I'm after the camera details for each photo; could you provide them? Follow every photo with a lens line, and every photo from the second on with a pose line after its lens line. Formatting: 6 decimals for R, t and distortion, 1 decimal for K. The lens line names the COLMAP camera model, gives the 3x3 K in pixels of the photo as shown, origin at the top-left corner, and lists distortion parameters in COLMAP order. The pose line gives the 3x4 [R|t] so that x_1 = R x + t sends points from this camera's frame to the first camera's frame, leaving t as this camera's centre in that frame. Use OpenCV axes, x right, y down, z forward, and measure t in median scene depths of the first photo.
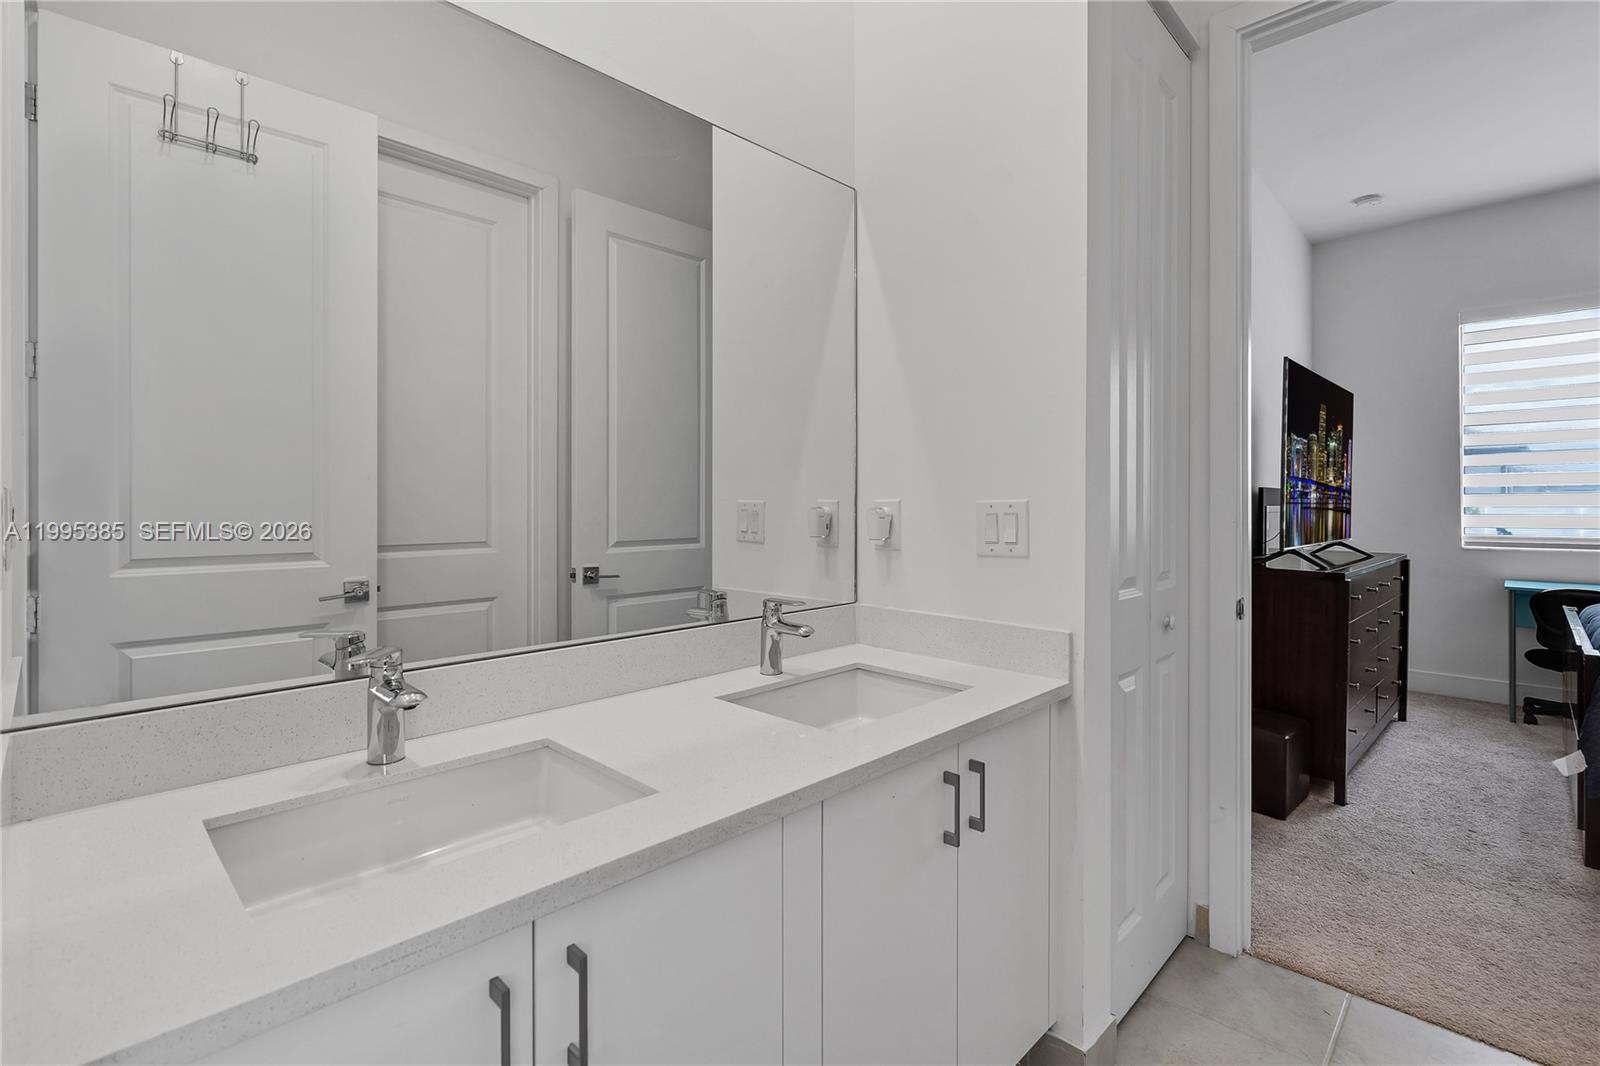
lens RADIAL K [[740.5, 0, 797.9], [0, 740.5, 517.8], [0, 0, 1]] dist [0.004769, -0.000359]
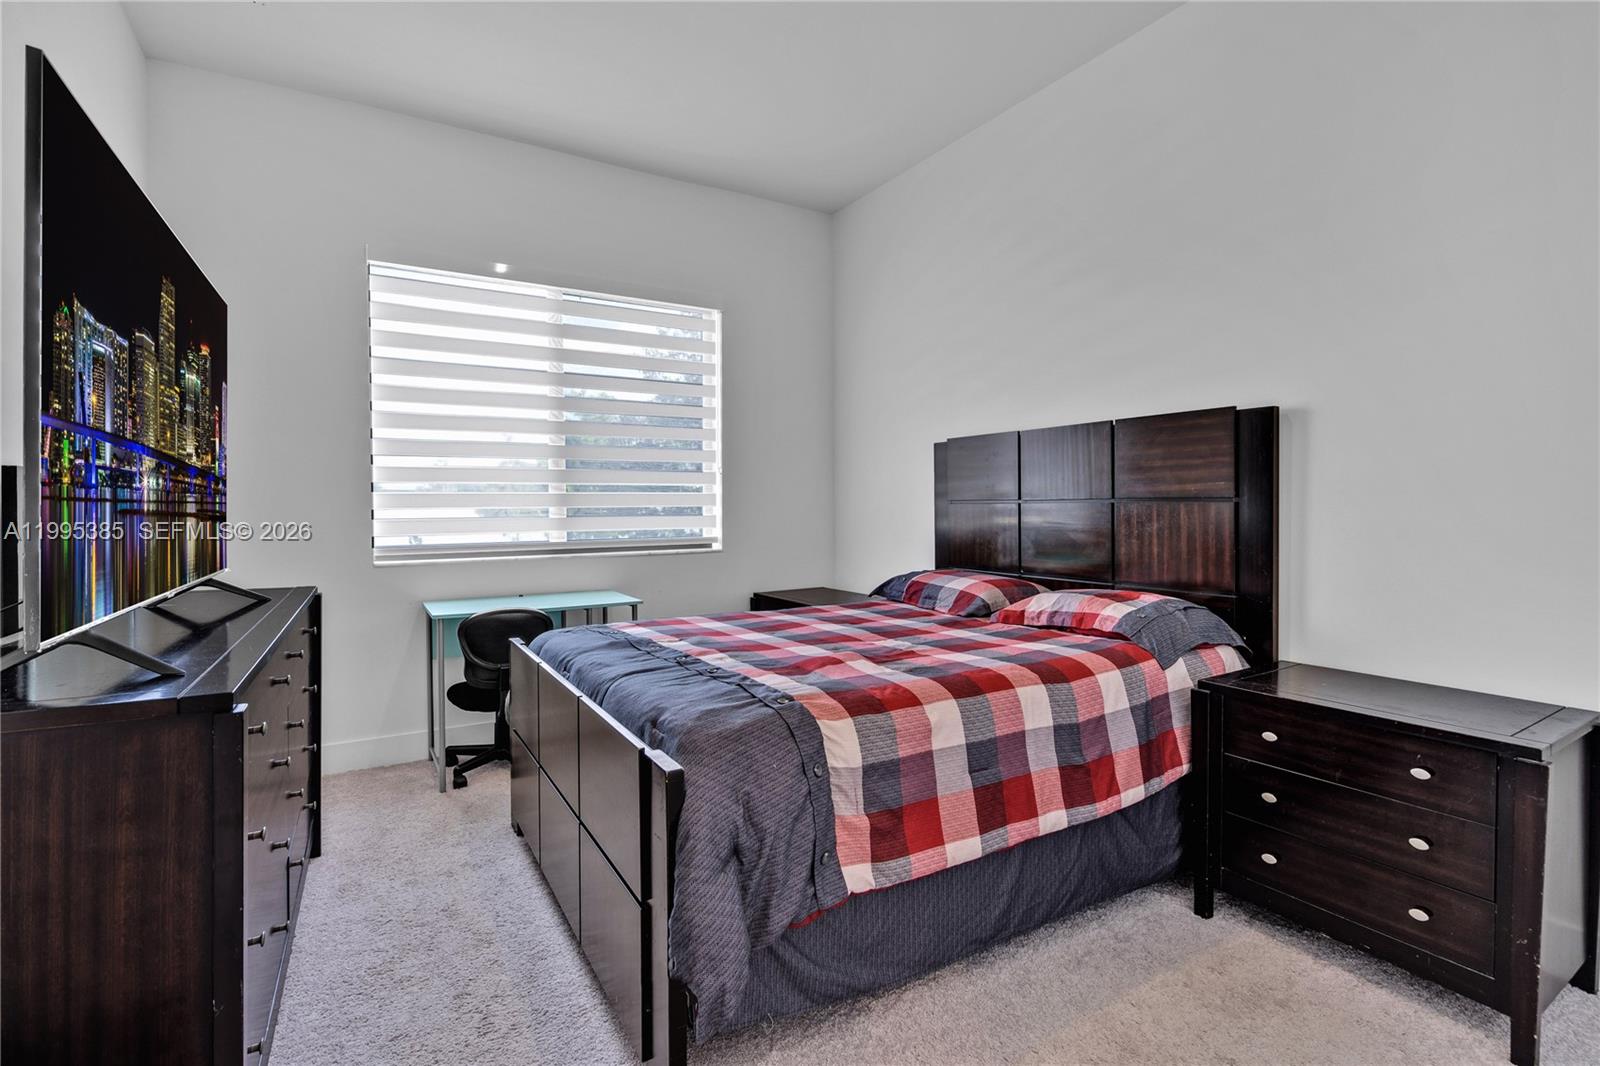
lens RADIAL K [[740.5, 0, 797.9], [0, 740.5, 517.8], [0, 0, 1]] dist [0.004769, -0.000359]
pose [[0.249704, -0.011902, 0.968249, 0.355751], [0.012943, 0.999876, 0.008953, -0.008536], [-0.968236, 0.010296, 0.249827, 0.506343]]
